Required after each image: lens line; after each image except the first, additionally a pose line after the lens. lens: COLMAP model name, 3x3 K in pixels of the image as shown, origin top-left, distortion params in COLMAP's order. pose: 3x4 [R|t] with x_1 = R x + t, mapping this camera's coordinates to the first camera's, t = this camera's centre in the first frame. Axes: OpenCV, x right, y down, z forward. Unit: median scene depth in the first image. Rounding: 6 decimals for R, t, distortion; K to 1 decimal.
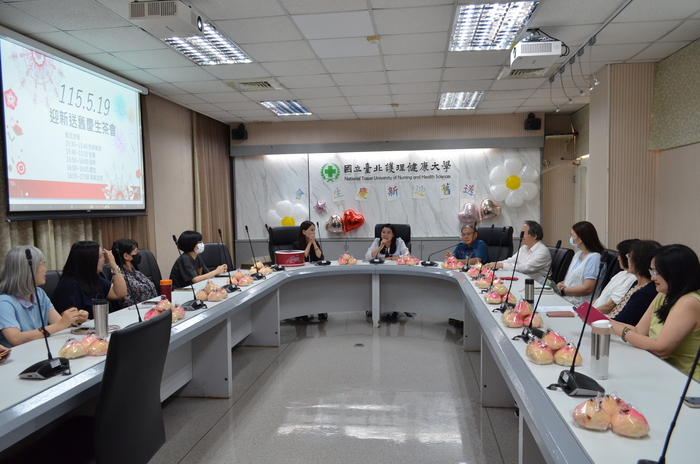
lens RADIAL K [[544.9, 0, 354.9], [0, 544.9, 233.7], [0, 0, 1]] dist [-0.020698, 0.012800]
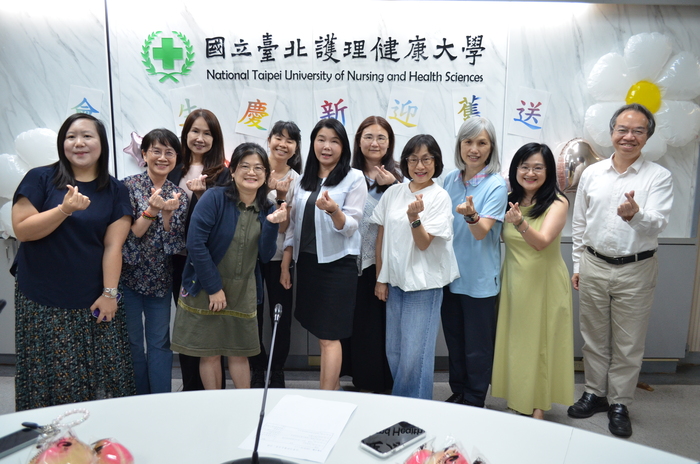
lens RADIAL K [[544.9, 0, 334.9], [0, 544.9, 243.0], [0, 0, 1]] dist [-0.020698, 0.012800]
pose [[0.992655, 0.005214, 0.120865, 0.024813], [-0.020060, 0.992335, 0.121938, -0.033206], [-0.119303, -0.123467, 0.985151, 0.611041]]
